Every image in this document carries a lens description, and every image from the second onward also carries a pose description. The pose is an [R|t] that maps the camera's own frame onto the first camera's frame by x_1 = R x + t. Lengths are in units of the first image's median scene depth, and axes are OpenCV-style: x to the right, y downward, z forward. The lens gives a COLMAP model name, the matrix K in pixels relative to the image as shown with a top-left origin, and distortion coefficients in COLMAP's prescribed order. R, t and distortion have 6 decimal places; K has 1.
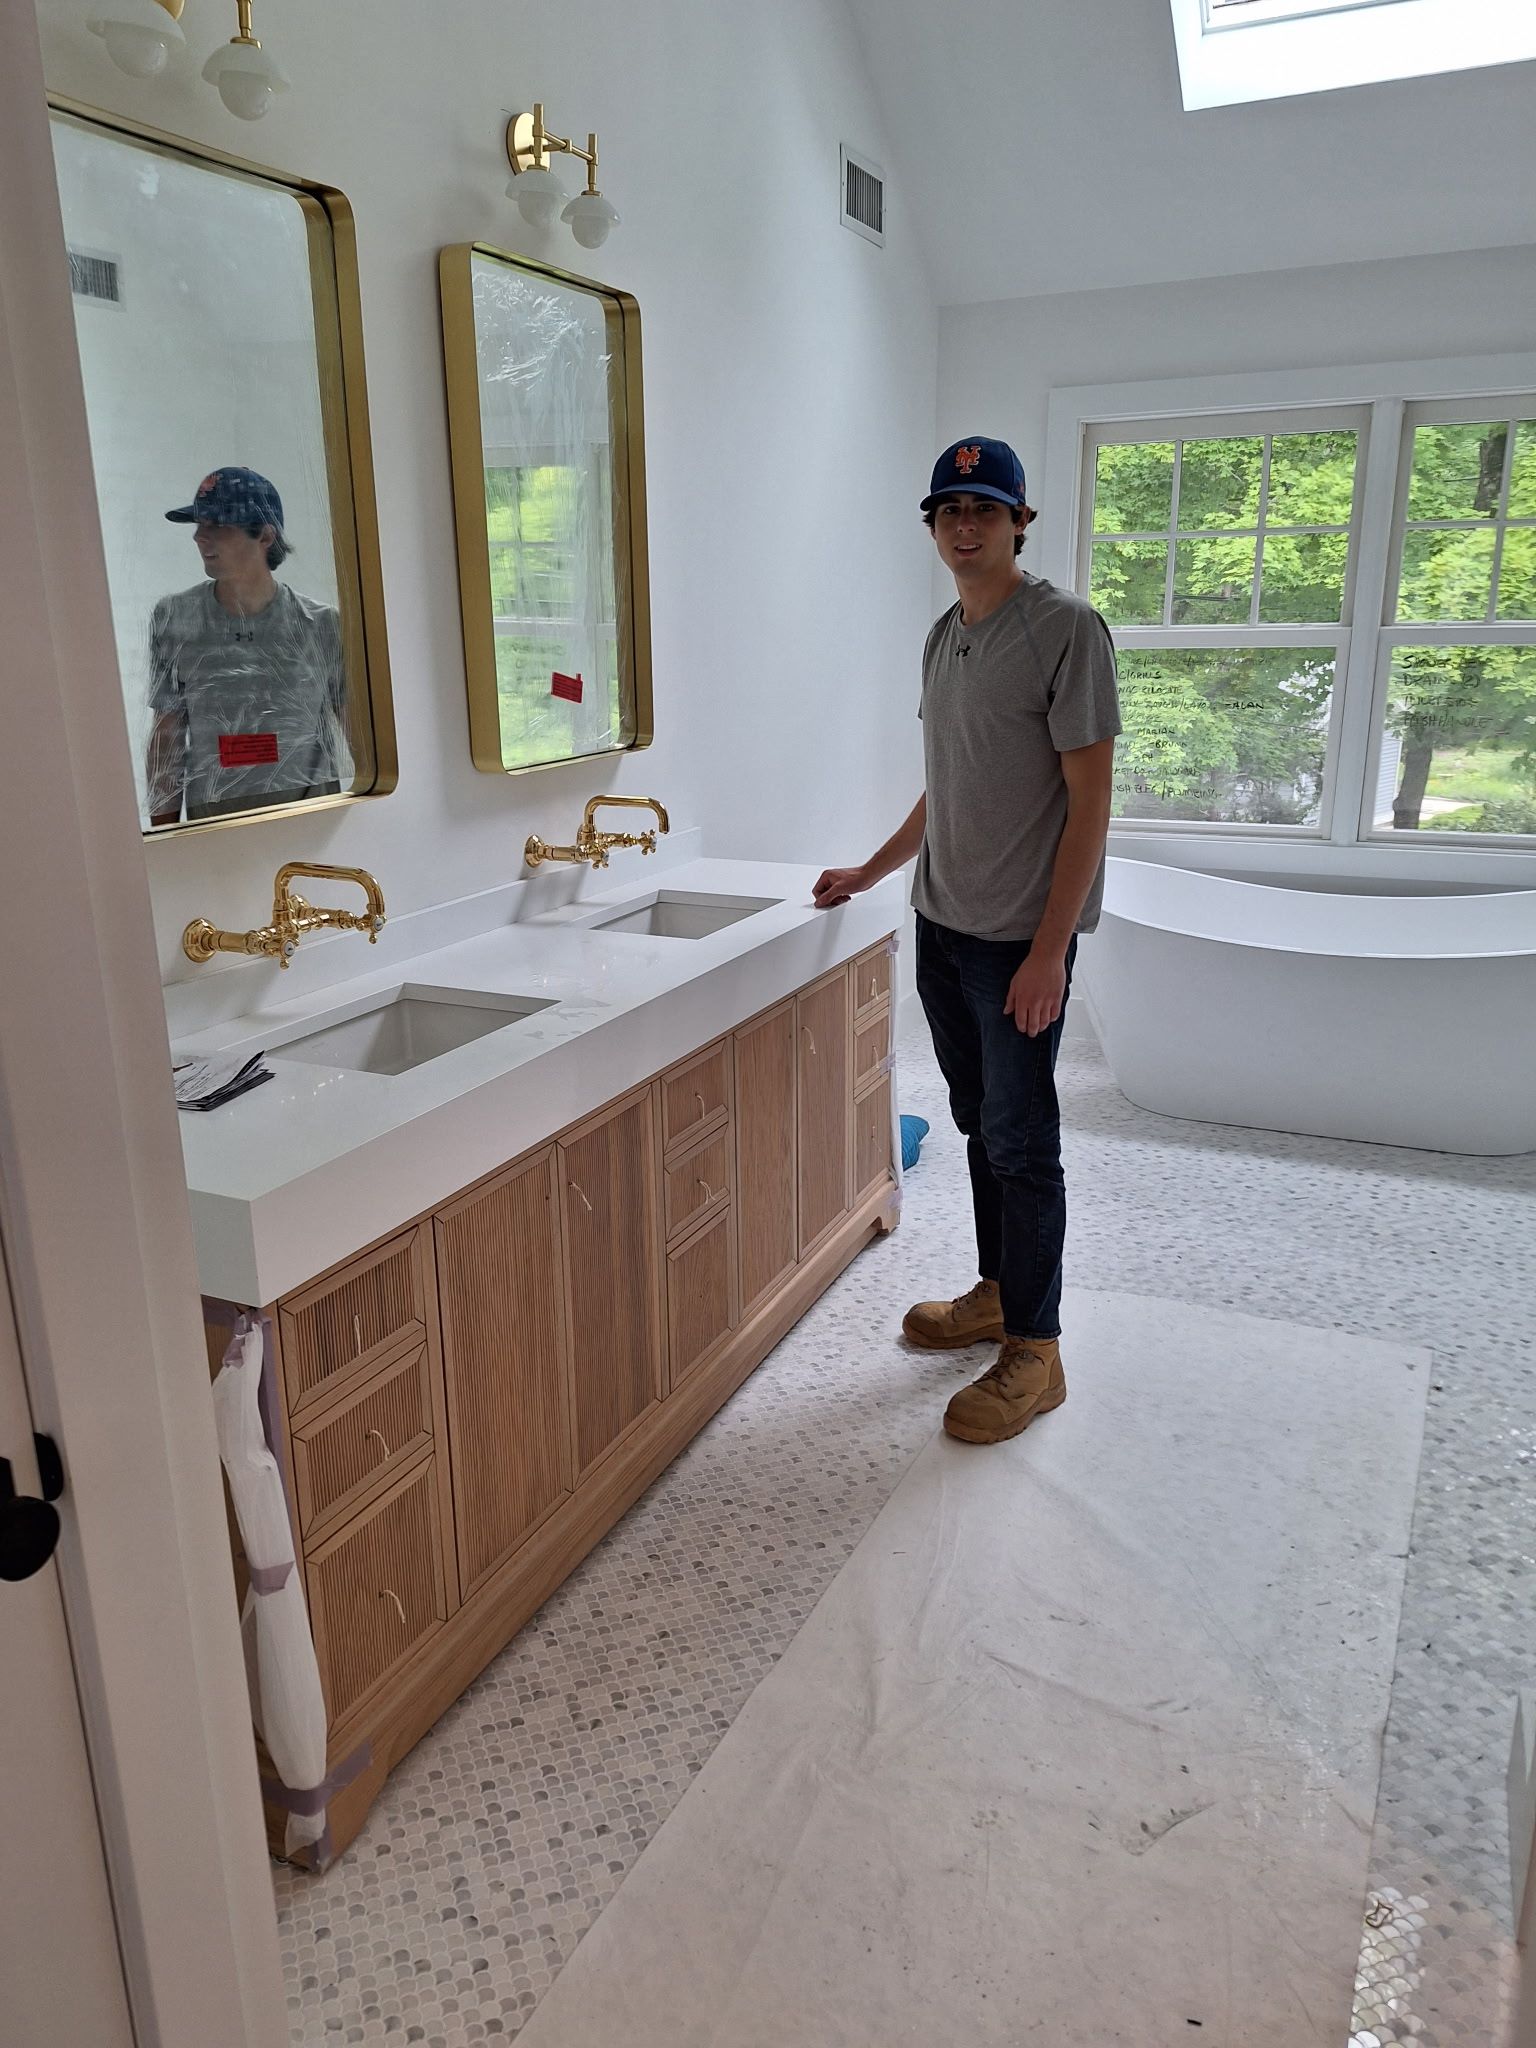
lens RADIAL K [[1465.0, 0, 756.6], [0, 1465.0, 1020.0], [0, 0, 1]] dist [0.078051, -0.058358]
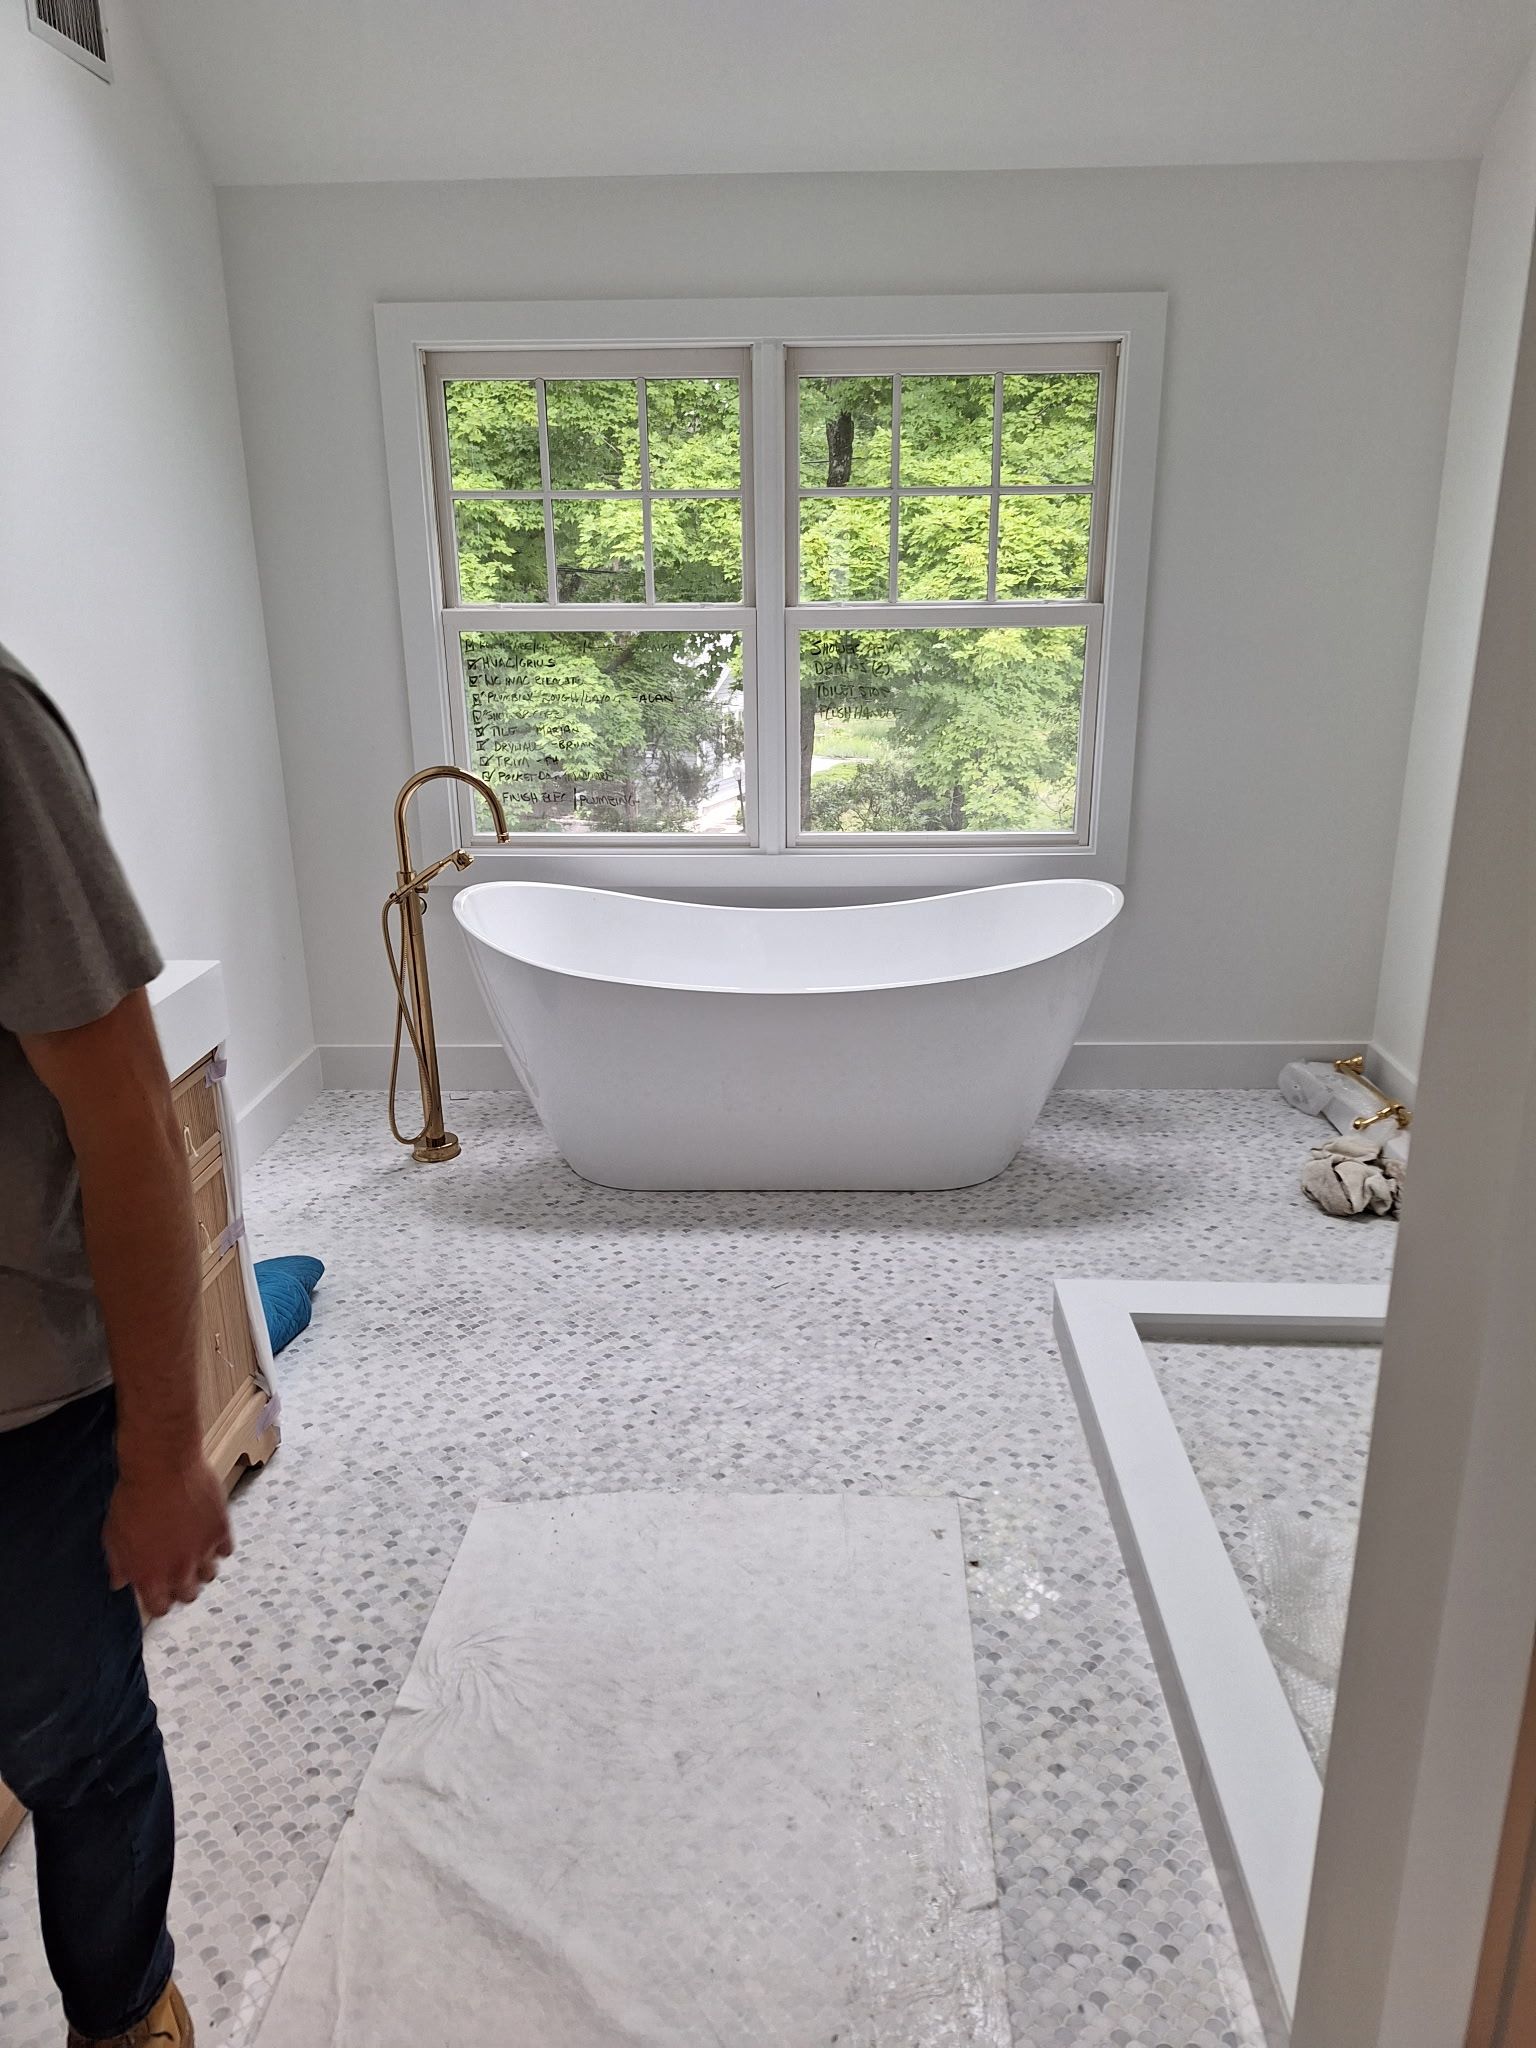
lens RADIAL K [[1465.0, 0, 764.3], [0, 1465.0, 1037.7], [0, 0, 1]] dist [0.078051, -0.058358]
pose [[0.924406, -0.114397, 0.363850, 0.070458], [0.104325, 0.993418, 0.047287, -0.063996], [-0.366864, -0.005753, 0.930257, 0.225446]]
